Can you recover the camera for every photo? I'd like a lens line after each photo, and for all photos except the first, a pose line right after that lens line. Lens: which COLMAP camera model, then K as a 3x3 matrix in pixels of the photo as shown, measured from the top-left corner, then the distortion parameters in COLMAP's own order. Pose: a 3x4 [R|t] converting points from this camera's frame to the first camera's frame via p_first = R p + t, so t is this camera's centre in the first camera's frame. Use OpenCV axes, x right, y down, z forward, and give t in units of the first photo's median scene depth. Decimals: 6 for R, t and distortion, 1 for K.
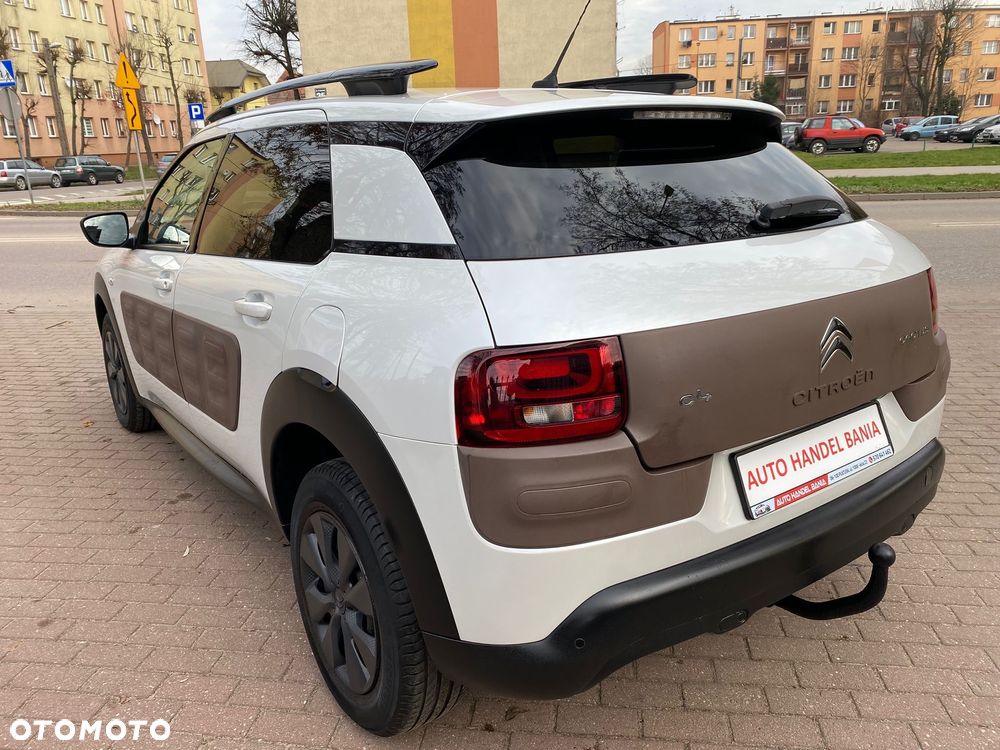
lens RADIAL K [[758.8, 0, 499.0], [0, 758.8, 376.6], [0, 0, 1]] dist [0.016453, -0.019211]
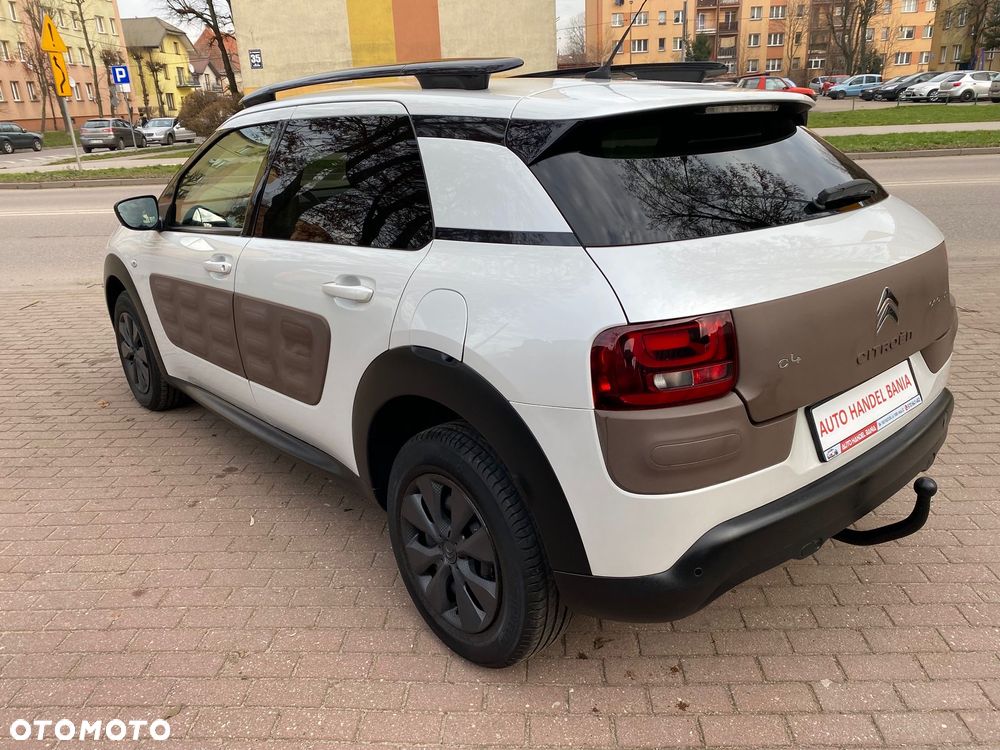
lens RADIAL K [[758.8, 0, 502.2], [0, 758.8, 375.4], [0, 0, 1]] dist [0.016453, -0.019211]
pose [[0.996047, -0.036808, 0.080841, -0.201934], [0.033072, 0.998344, 0.047074, -0.014075], [-0.082440, -0.044215, 0.995615, -0.099336]]
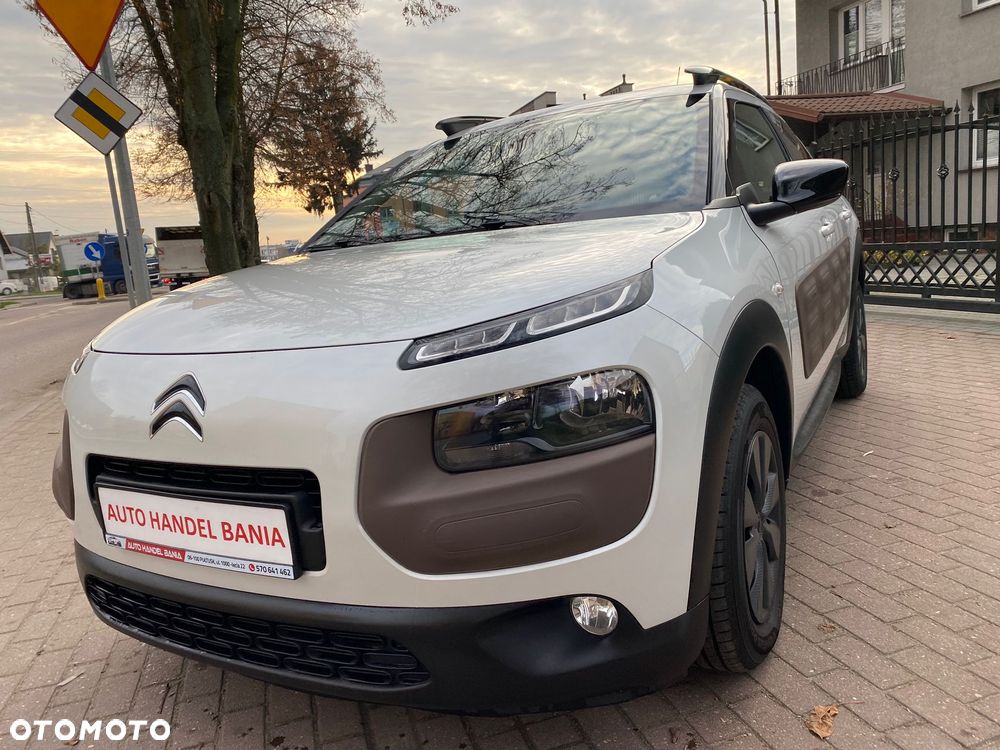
lens RADIAL K [[758.8, 0, 487.3], [0, 758.8, 372.3], [0, 0, 1]] dist [0.016453, -0.019211]
pose [[-0.397422, -0.077987, 0.914316, -1.718937], [0.379741, 0.893086, 0.241236, -0.520042], [-0.835376, 0.443075, -0.325318, 2.535828]]
